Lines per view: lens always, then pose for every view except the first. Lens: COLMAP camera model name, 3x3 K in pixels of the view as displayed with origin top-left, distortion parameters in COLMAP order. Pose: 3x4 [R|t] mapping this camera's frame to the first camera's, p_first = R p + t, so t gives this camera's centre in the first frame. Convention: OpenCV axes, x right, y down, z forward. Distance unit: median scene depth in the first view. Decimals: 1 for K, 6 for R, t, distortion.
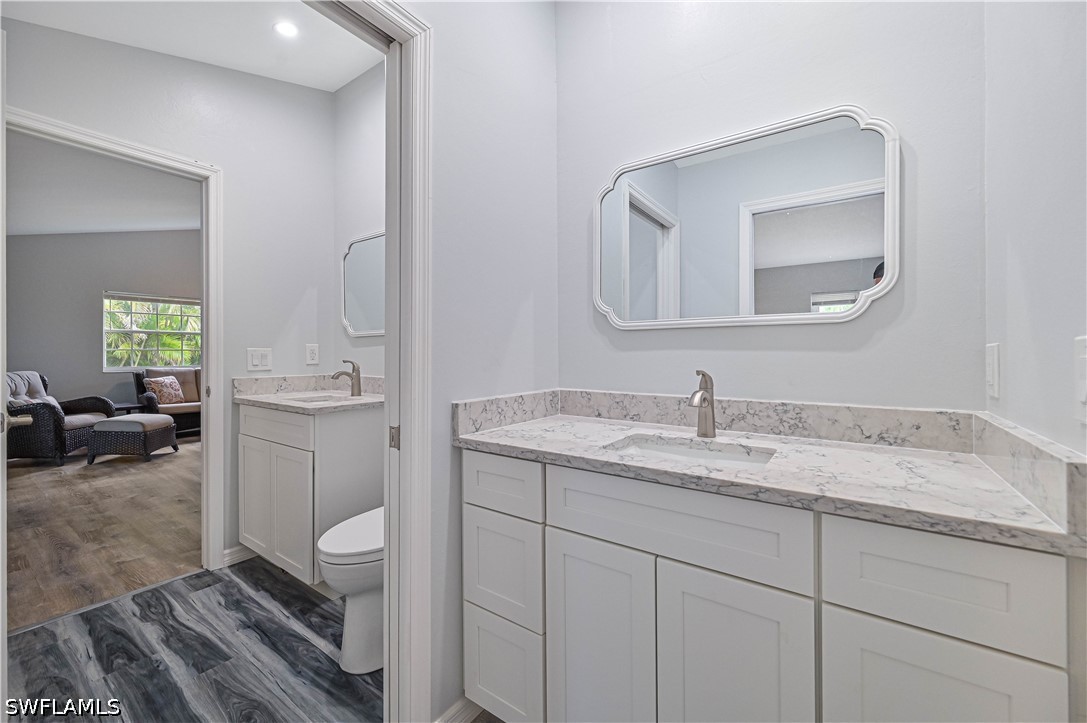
lens RADIAL K [[431.6, 0, 546.8], [0, 431.6, 357.2], [0, 0, 1]] dist [0.002311, 0.000202]
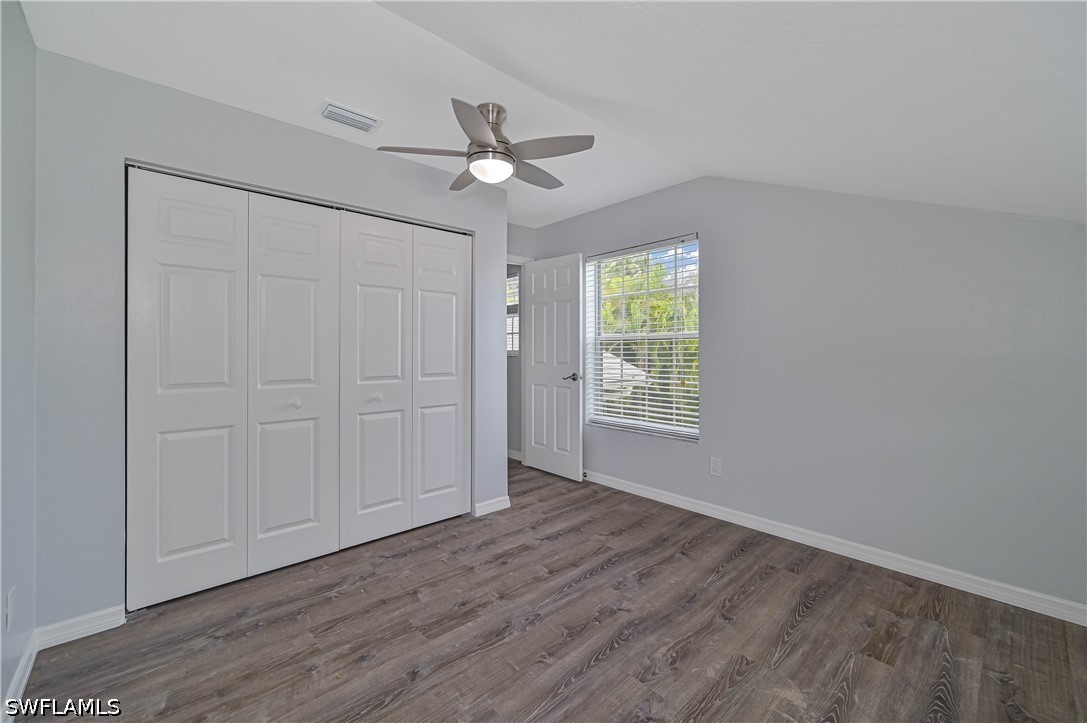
lens RADIAL K [[431.6, 0, 546.0], [0, 431.6, 358.4], [0, 0, 1]] dist [0.002311, 0.000202]
pose [[-0.203076, 0.010549, -0.979106, -0.126221], [-0.003174, 0.999930, 0.011431, -0.052469], [0.979158, 0.005429, -0.203028, 1.512730]]
